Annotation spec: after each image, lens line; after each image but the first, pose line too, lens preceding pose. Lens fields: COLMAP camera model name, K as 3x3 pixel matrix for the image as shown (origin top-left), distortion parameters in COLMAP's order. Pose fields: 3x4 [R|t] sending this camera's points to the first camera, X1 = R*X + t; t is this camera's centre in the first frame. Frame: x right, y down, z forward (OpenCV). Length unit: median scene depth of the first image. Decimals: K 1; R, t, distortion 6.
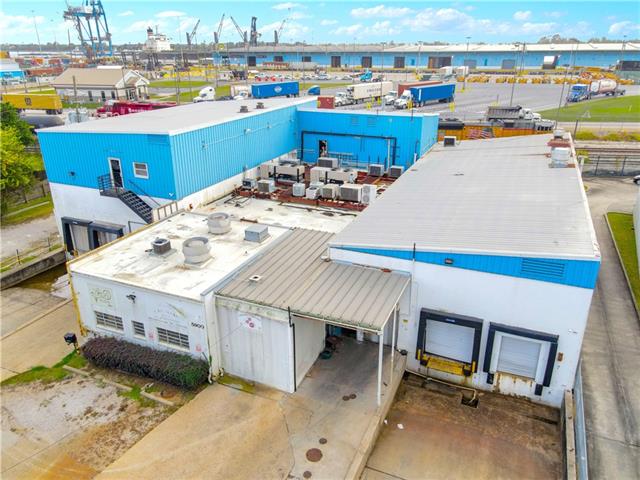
lens RADIAL K [[480.6, 0, 320.0], [0, 480.6, 240.0], [0, 0, 1]] dist [0.013132, 0.003421]
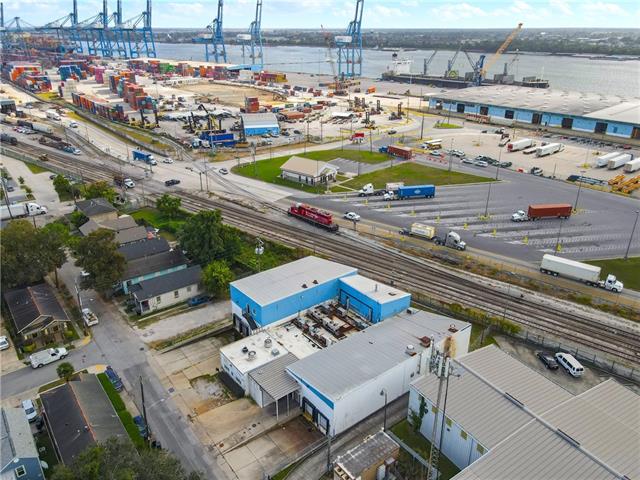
lens RADIAL K [[480.6, 0, 320.0], [0, 480.6, 240.0], [0, 0, 1]] dist [0.013132, 0.003421]
pose [[0.879000, 0.198912, -0.433350, 1.294293], [-0.186793, 0.979840, 0.070870, -0.979163], [0.438710, 0.018652, 0.898435, -1.604450]]
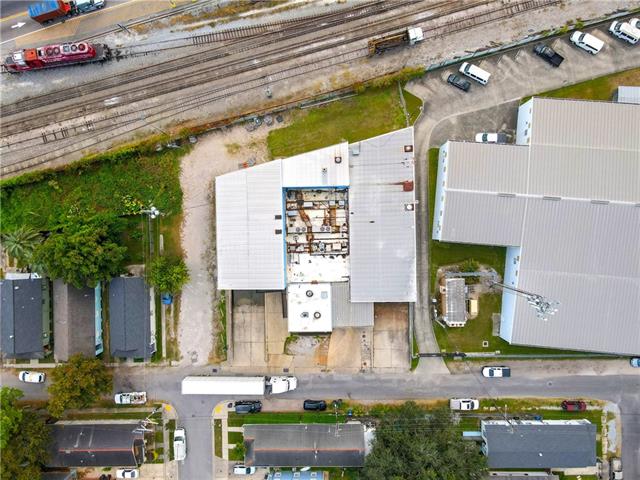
lens RADIAL K [[480.6, 0, 320.0], [0, 480.6, 240.0], [0, 0, 1]] dist [0.013132, 0.003421]
pose [[0.908420, -0.417218, -0.026482, 0.087523], [0.183006, 0.339911, 0.922480, -3.281700], [-0.375874, -0.842846, 0.385136, 0.057069]]
